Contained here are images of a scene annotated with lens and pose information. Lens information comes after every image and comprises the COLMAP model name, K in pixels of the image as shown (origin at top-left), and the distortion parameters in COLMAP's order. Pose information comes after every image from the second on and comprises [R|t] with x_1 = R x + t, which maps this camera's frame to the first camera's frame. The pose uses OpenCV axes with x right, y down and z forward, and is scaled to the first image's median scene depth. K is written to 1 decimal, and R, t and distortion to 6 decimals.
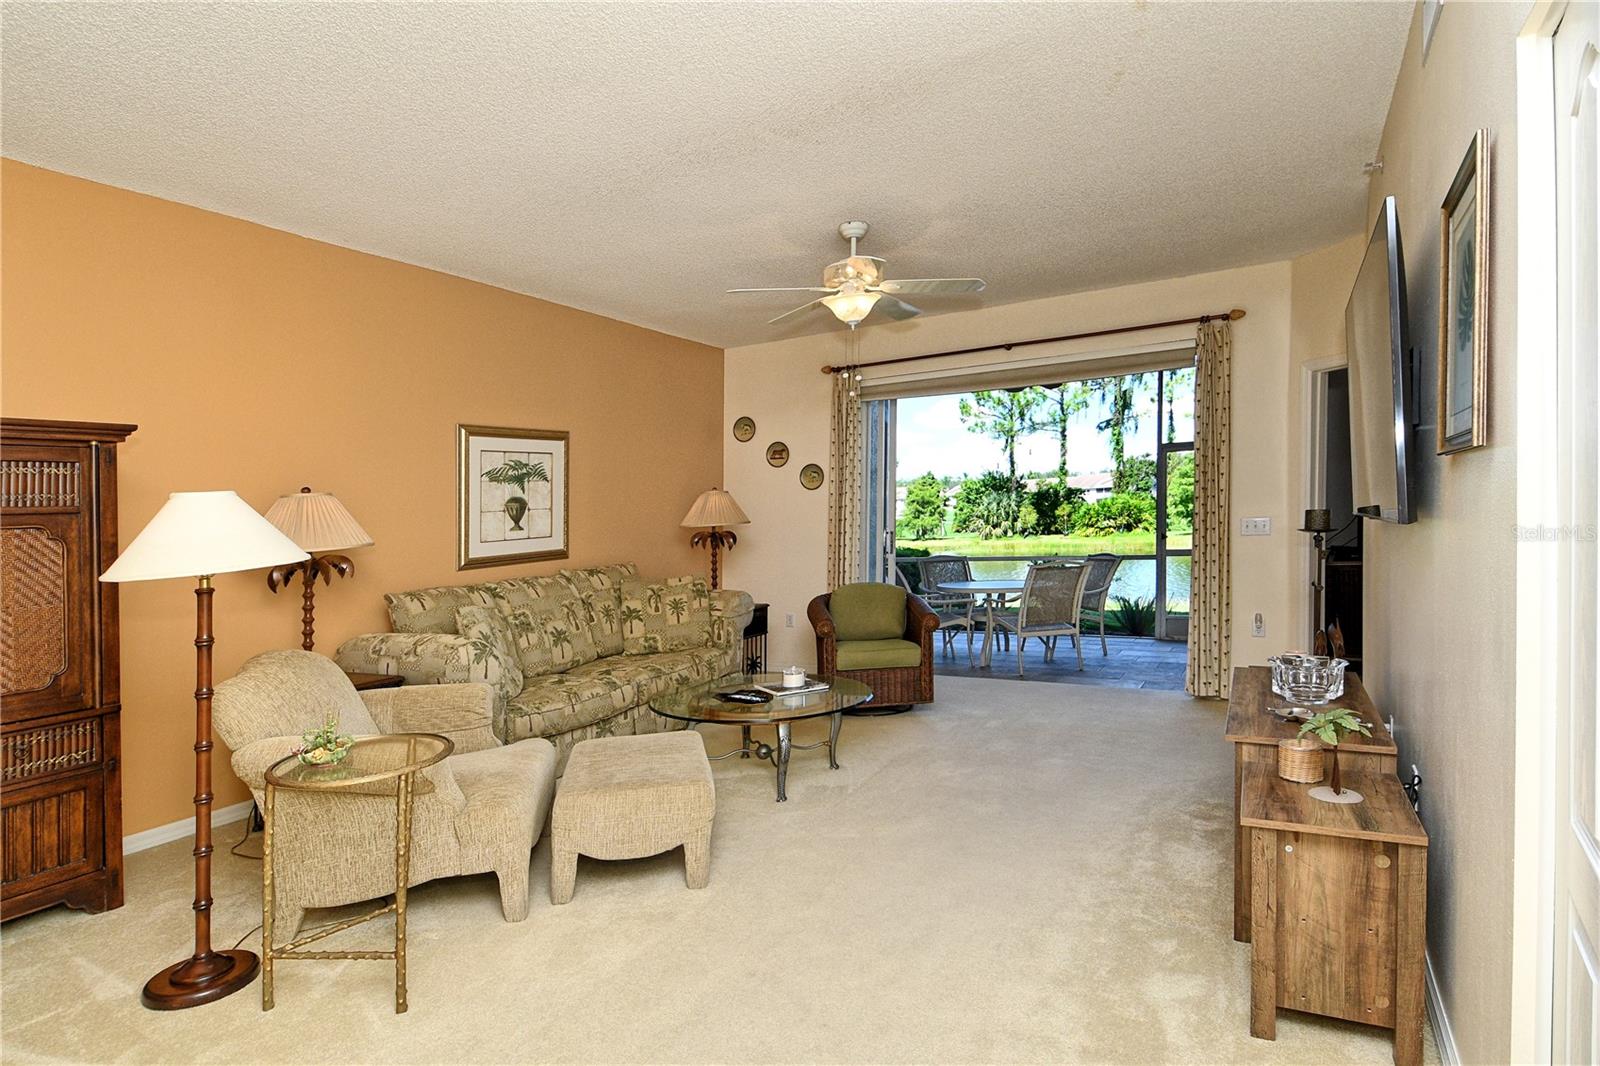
lens RADIAL K [[818.3, 0, 745.8], [0, 818.3, 575.8], [0, 0, 1]] dist [0.045645, -0.028159]
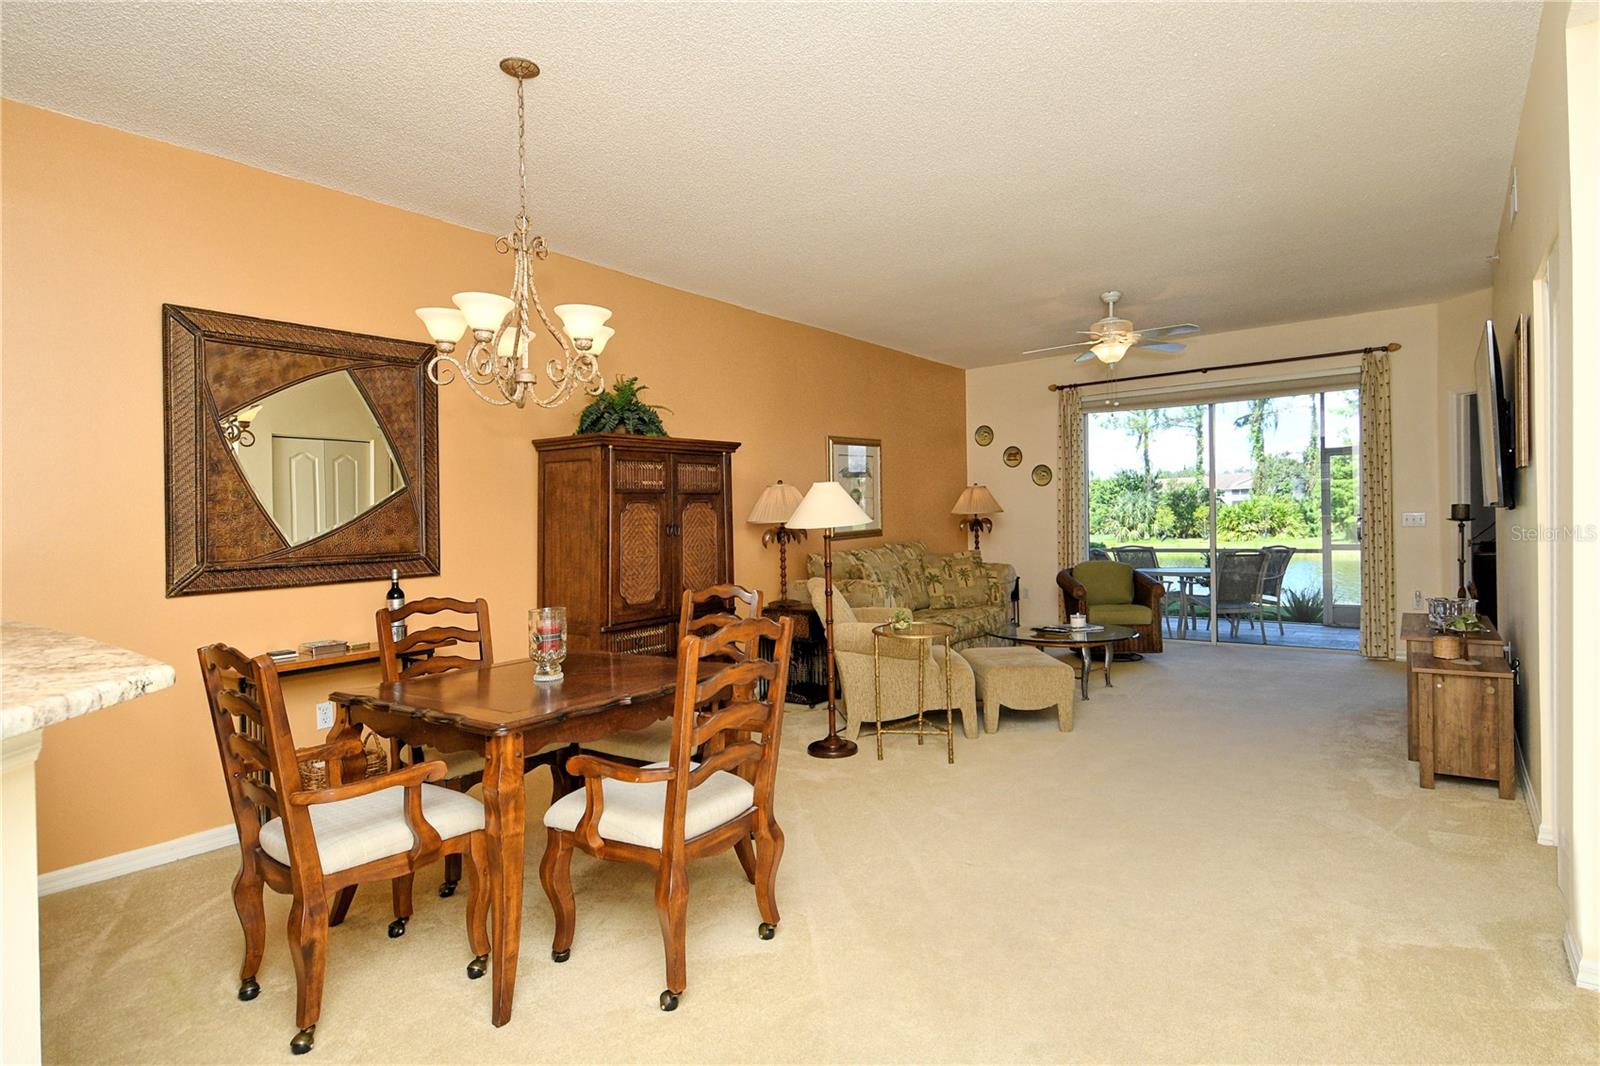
lens RADIAL K [[900.3, 0, 837.7], [0, 900.3, 530.6], [0, 0, 1]] dist [0.066184, -0.057685]
pose [[0.999902, 0.010850, -0.008885, -0.240426], [-0.011331, 0.998364, -0.056040, 0.045258], [0.008263, 0.056135, 0.998389, -0.382658]]
